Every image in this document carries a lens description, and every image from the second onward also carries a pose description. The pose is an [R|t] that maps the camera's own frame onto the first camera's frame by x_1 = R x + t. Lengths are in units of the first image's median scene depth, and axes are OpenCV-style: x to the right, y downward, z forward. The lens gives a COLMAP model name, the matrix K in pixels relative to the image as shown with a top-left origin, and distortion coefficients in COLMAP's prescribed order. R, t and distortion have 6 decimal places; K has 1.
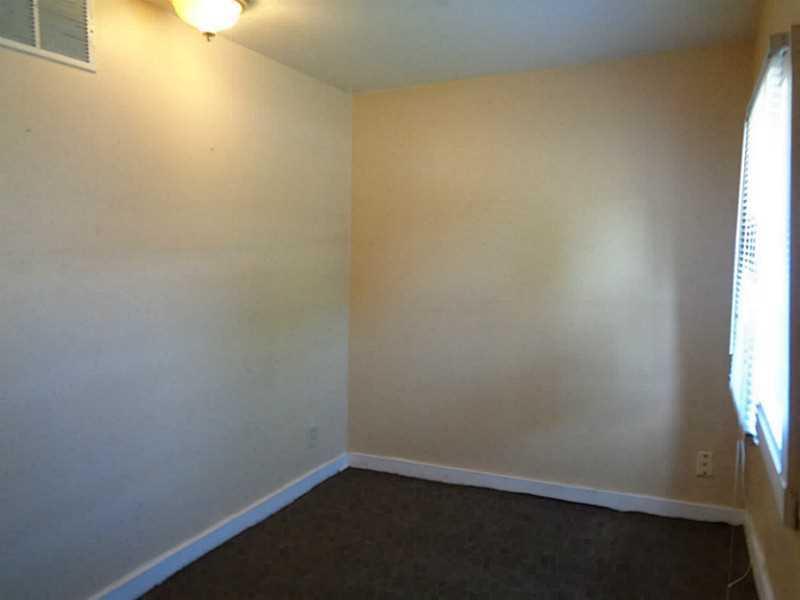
lens RADIAL K [[613.5, 0, 400.0], [0, 613.5, 300.0], [0, 0, 1]] dist [-0.000487, 0.001467]
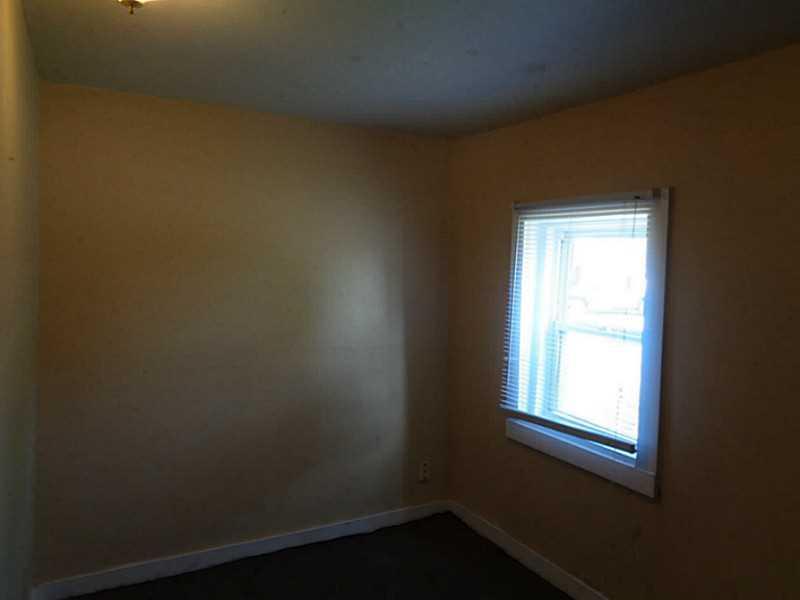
lens RADIAL K [[613.5, 0, 400.0], [0, 613.5, 300.0], [0, 0, 1]] dist [-0.000487, 0.001467]
pose [[0.579951, -0.023449, 0.814314, -0.514676], [0.049571, 0.998749, -0.006545, -0.069746], [-0.813142, 0.044162, 0.580388, 0.291760]]
